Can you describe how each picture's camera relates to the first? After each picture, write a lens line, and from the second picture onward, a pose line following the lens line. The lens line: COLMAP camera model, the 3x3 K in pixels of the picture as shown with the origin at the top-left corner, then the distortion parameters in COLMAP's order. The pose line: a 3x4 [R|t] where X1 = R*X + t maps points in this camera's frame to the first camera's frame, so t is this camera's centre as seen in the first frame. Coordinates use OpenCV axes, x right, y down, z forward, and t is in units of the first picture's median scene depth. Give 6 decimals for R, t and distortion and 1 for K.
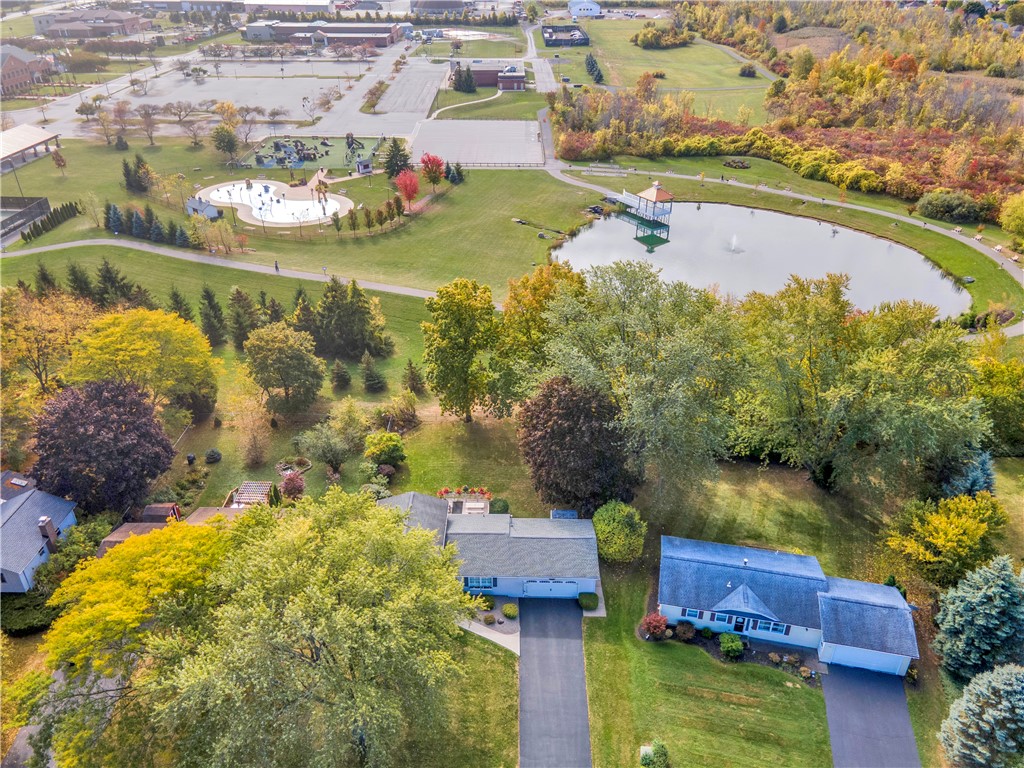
lens RADIAL K [[724.7, 0, 512.0], [0, 724.7, 384.0], [0, 0, 1]] dist [0.044056, 0.005920]
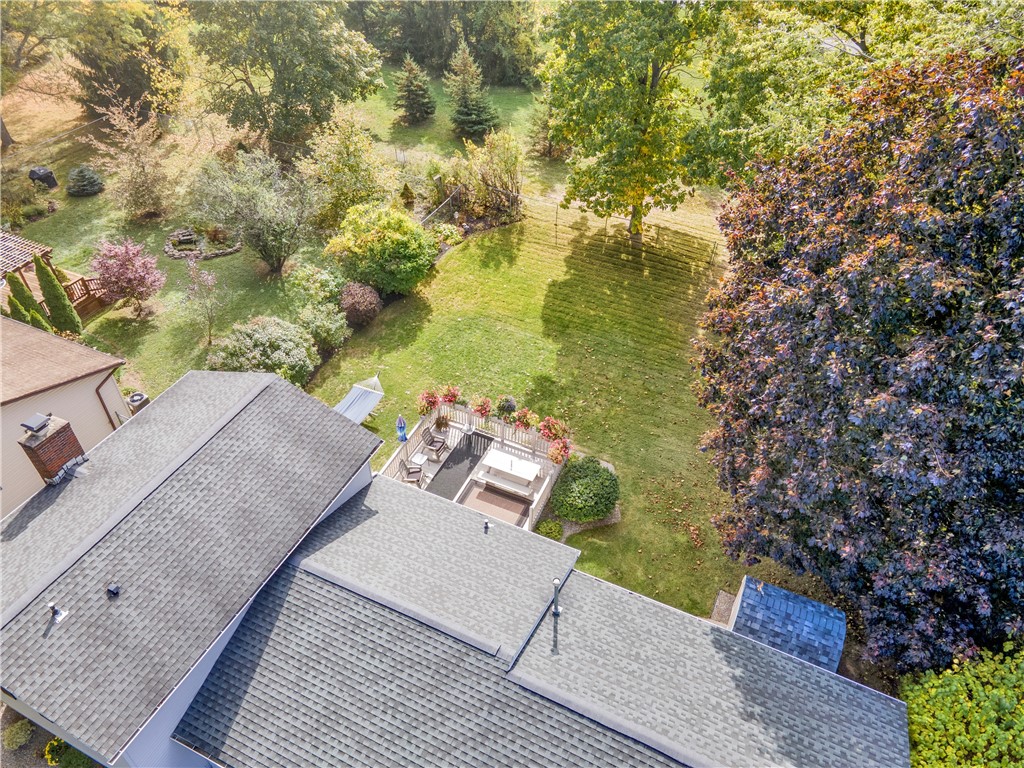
lens RADIAL K [[724.7, 0, 512.0], [0, 724.7, 384.0], [0, 0, 1]] dist [0.044056, 0.005920]
pose [[0.907464, 0.297969, -0.296181, 0.030759], [-0.239321, 0.946037, 0.218495, 0.057236], [0.345303, -0.127394, 0.929805, 0.658743]]
